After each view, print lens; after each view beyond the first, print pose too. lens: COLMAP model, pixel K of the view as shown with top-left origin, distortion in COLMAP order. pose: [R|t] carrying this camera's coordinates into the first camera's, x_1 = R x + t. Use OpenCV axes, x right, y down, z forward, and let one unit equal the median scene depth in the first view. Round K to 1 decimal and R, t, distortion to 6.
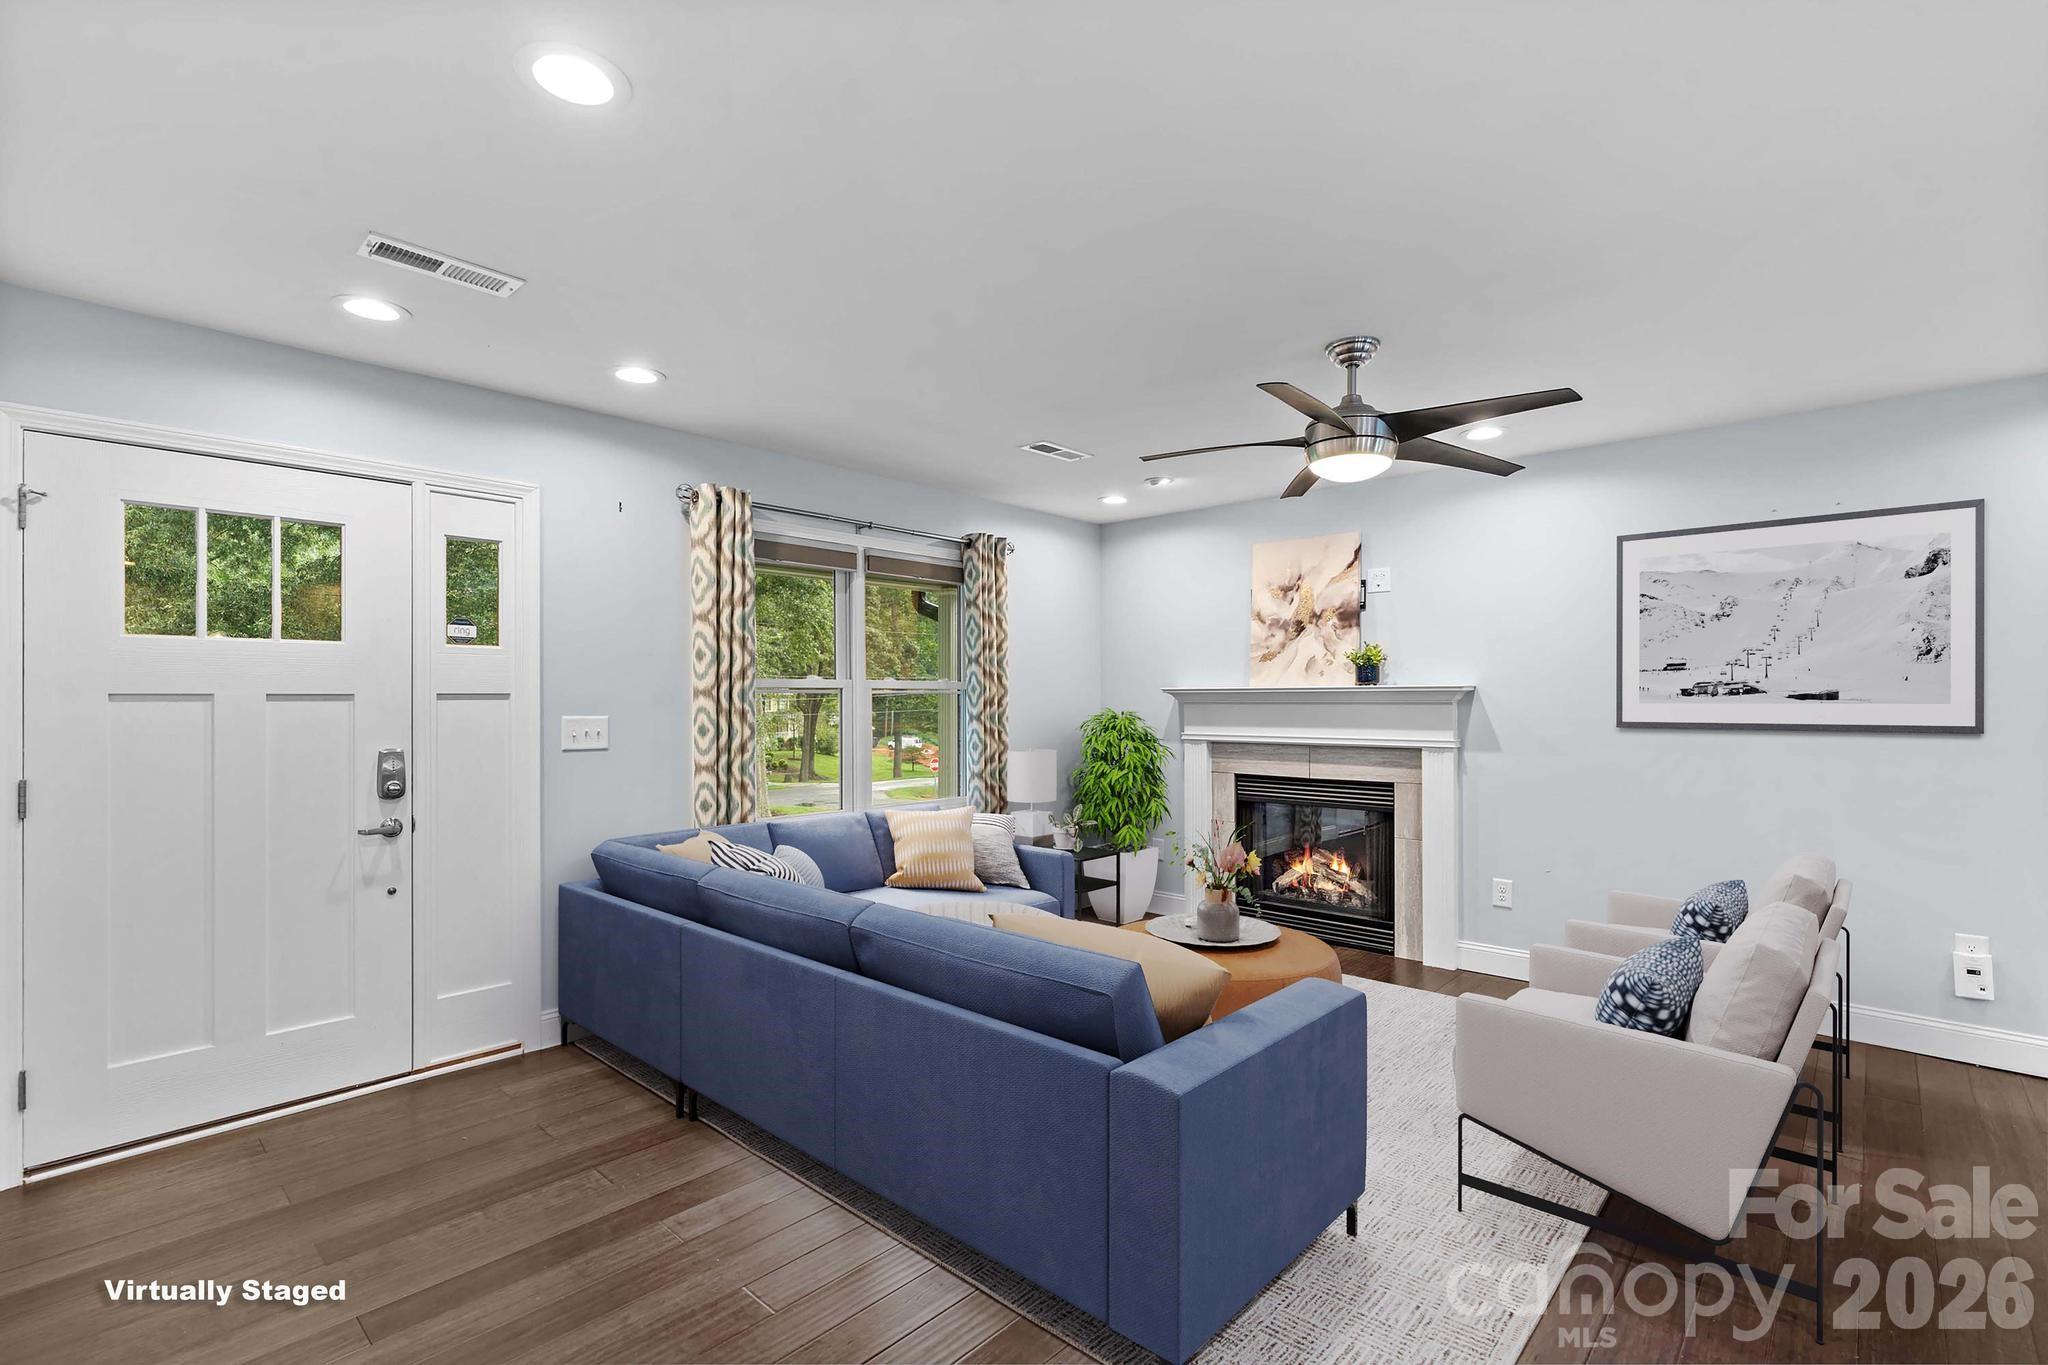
lens RADIAL K [[944.4, 0, 1006.3], [0, 944.4, 691.0], [0, 0, 1]] dist [-0.000114, 0.000258]
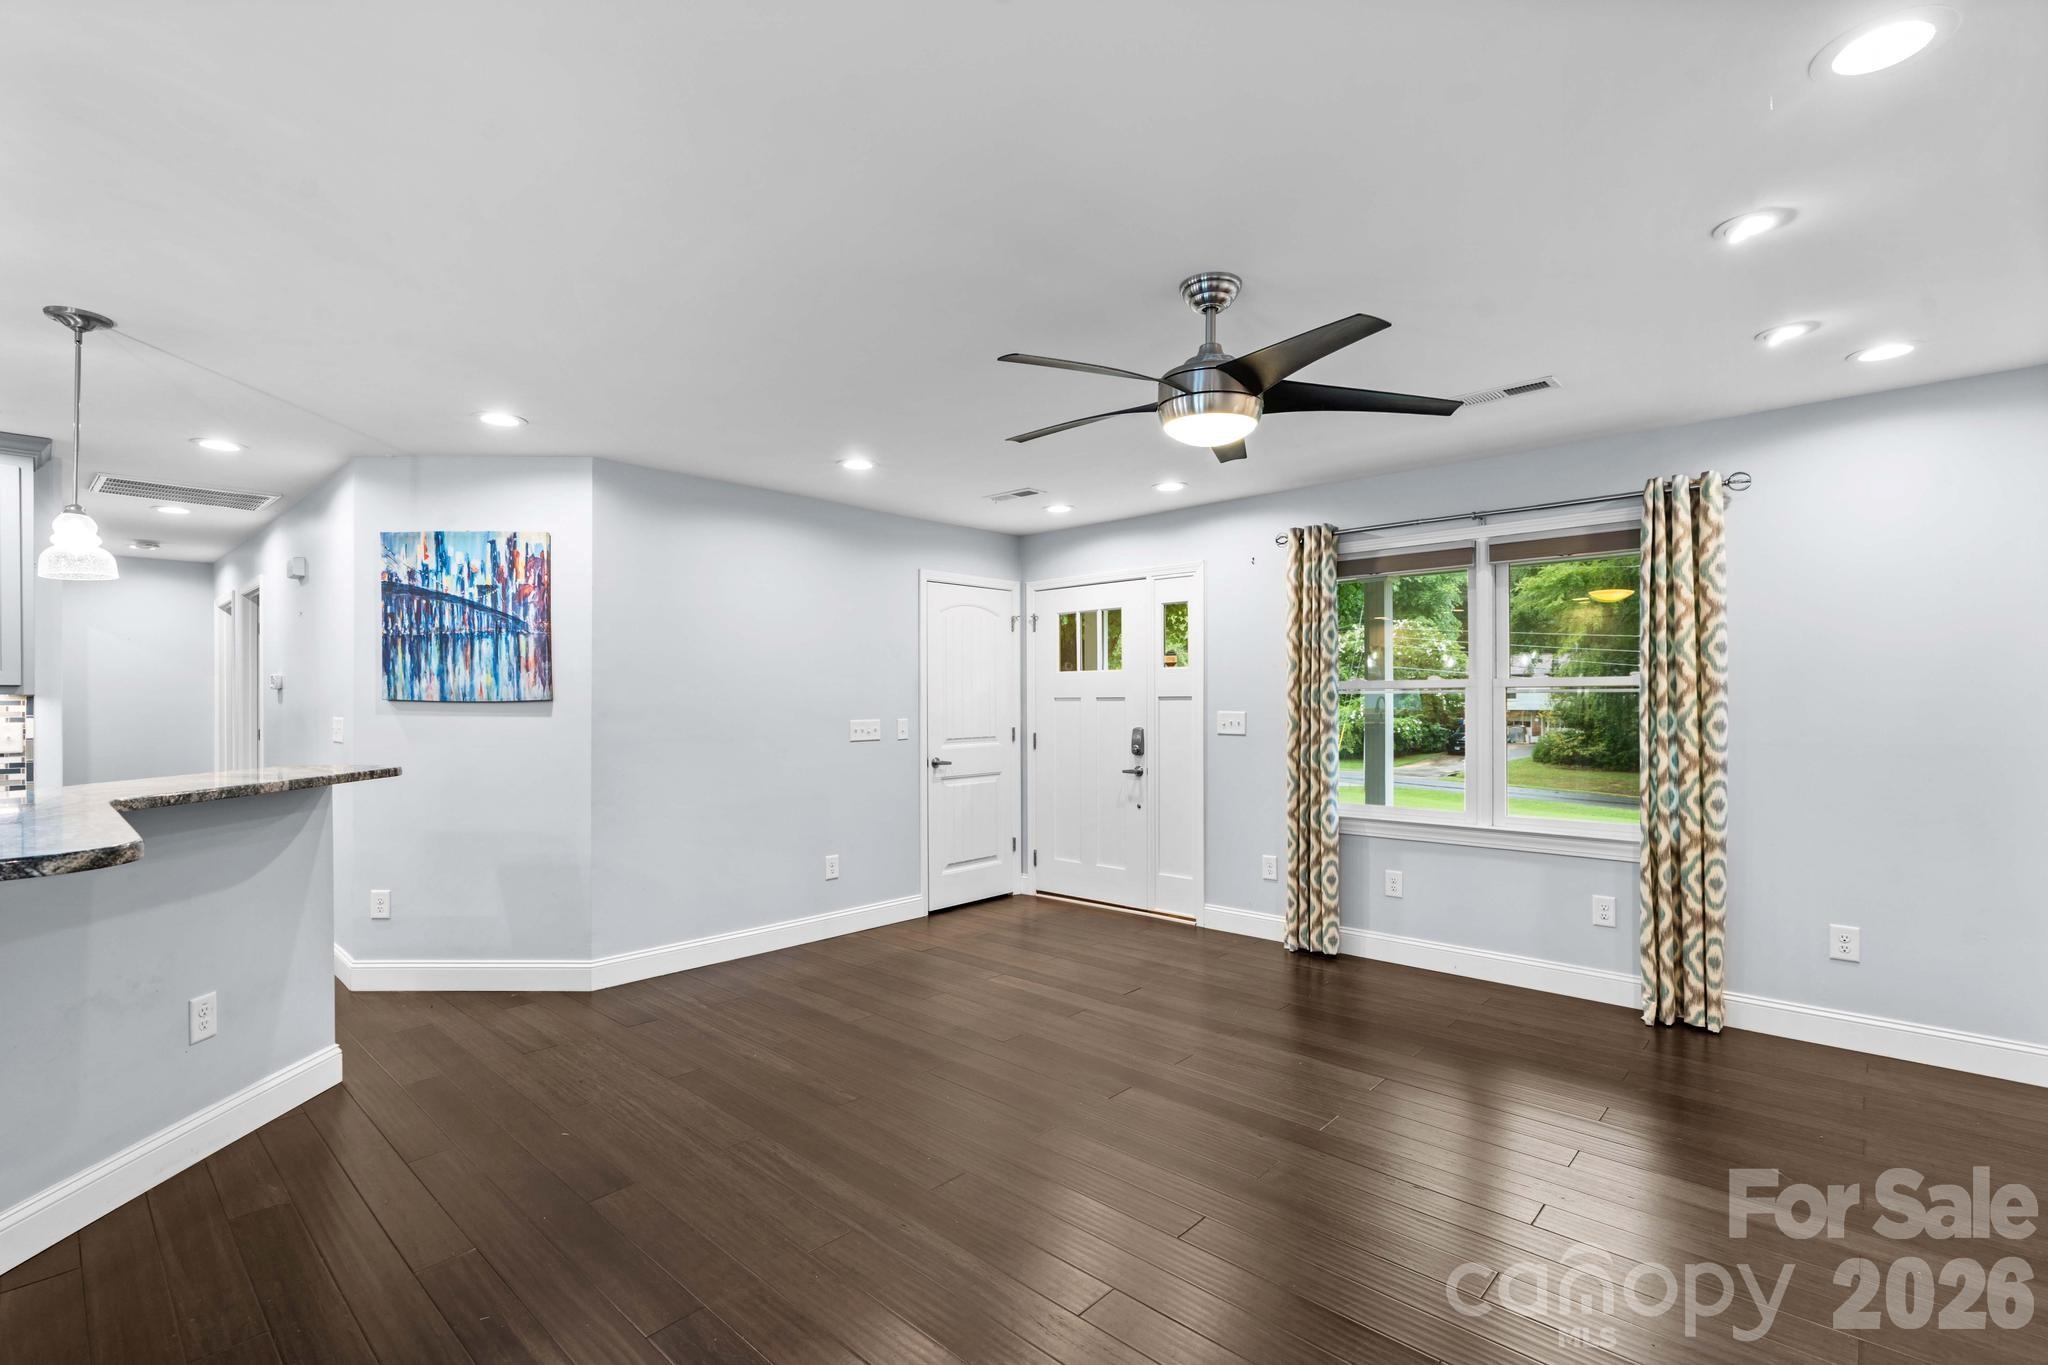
lens RADIAL K [[929.7, 0, 1029.3], [0, 929.7, 704.8], [0, 0, 1]] dist [0.000565, 0.000435]
pose [[0.003561, 0.005373, -0.999979, 0.747394], [0.011824, 0.999915, 0.005415, 0.004054], [0.999924, -0.011843, 0.003497, 0.520392]]
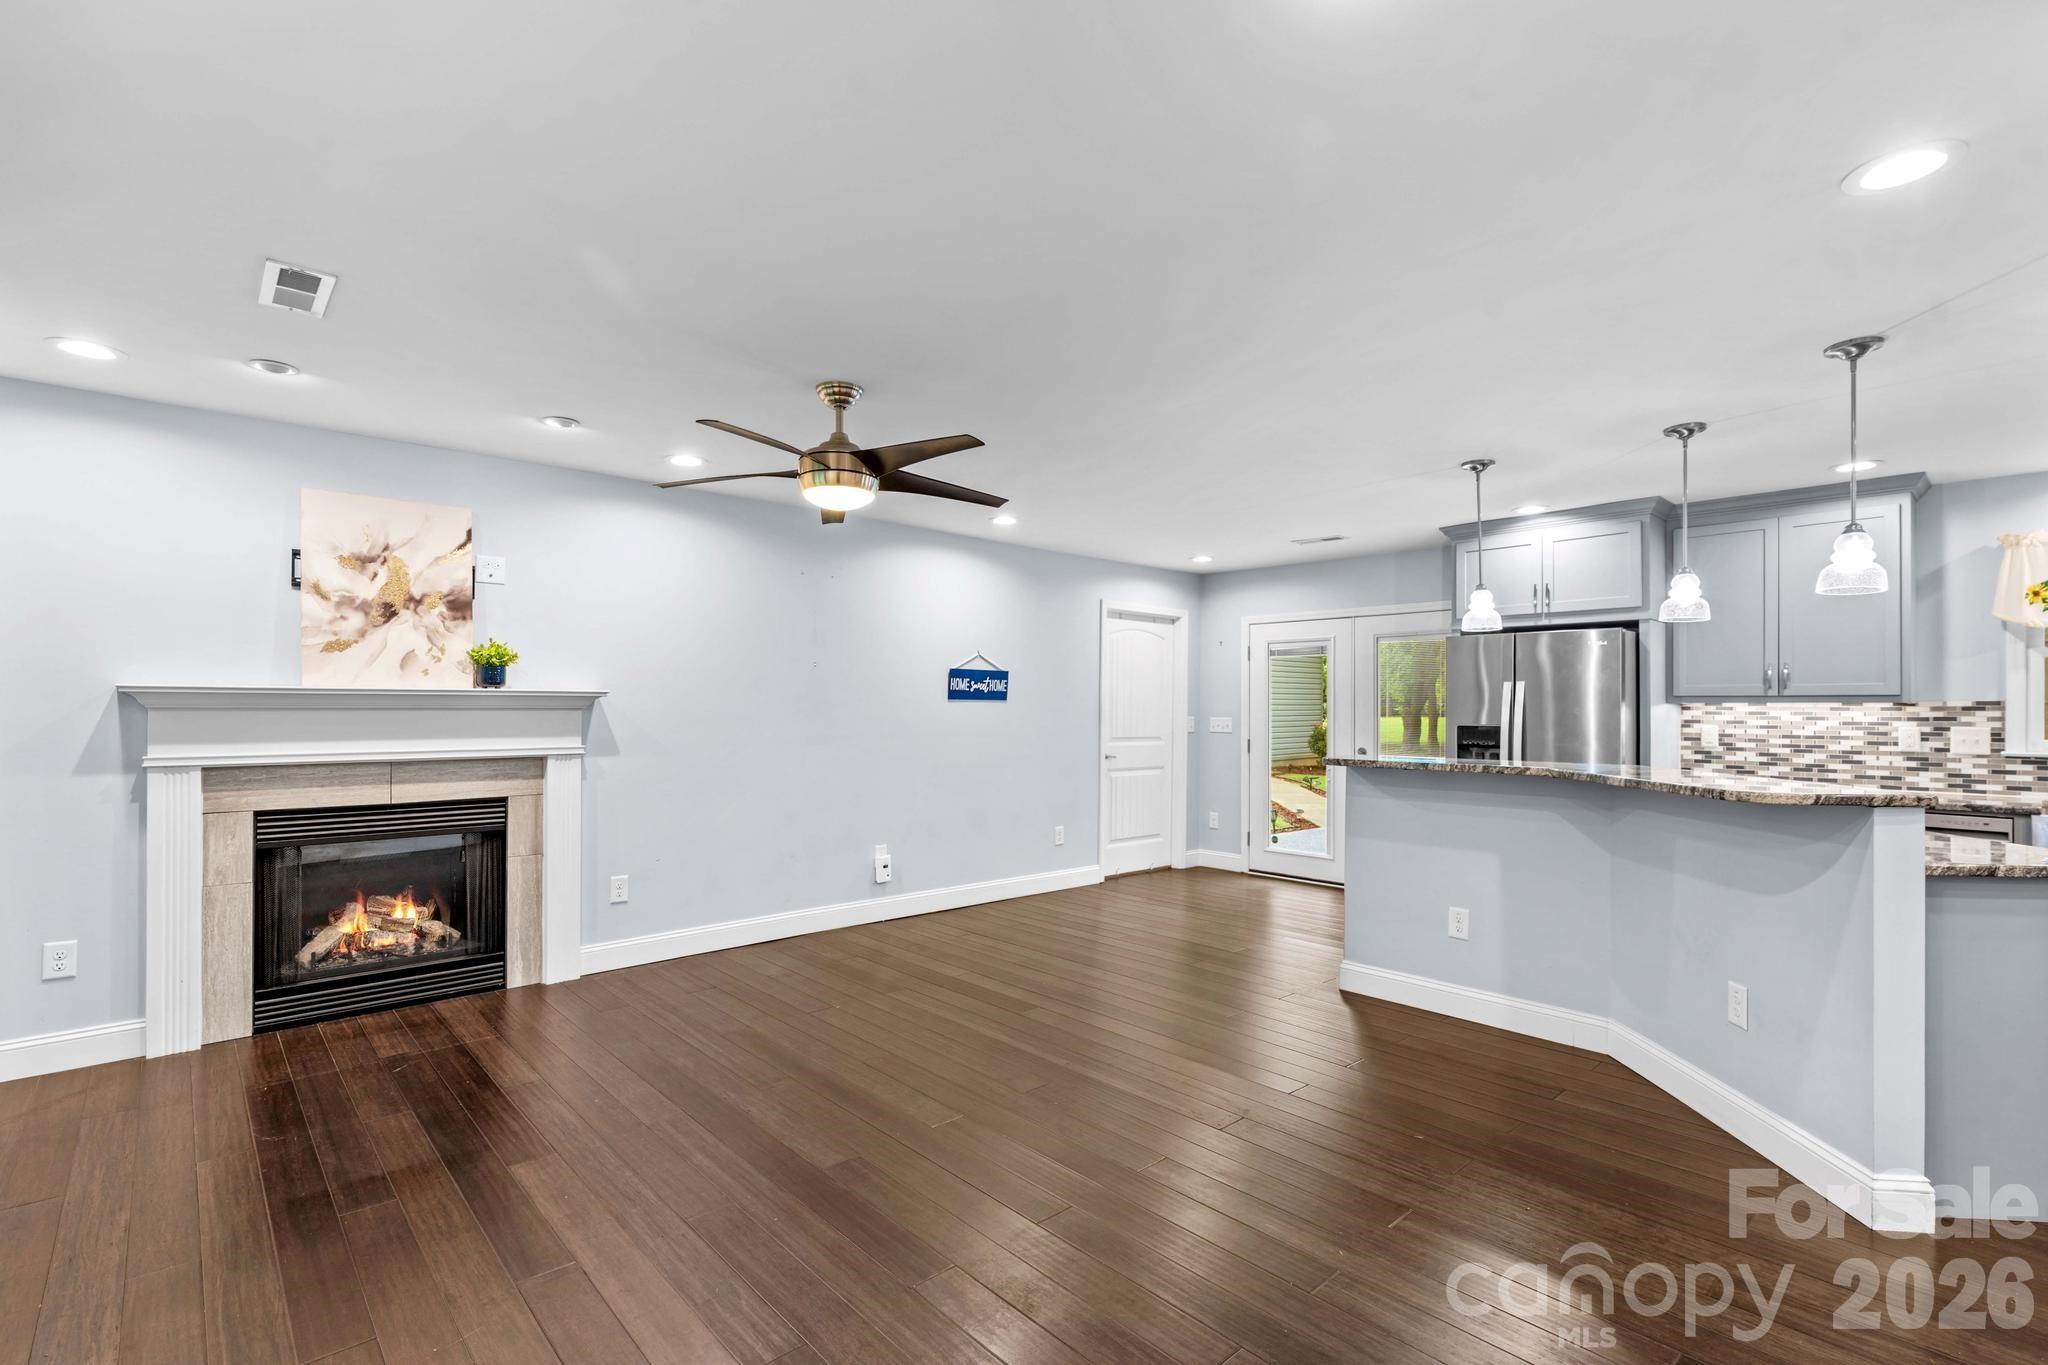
lens RADIAL K [[929.7, 0, 1029.3], [0, 929.7, 704.8], [0, 0, 1]] dist [0.000565, 0.000435]
pose [[0.074400, 0.003340, 0.997223, -0.435841], [-0.013479, 0.999906, -0.002344, 0.004462], [-0.997137, -0.013267, 0.074438, 0.432743]]
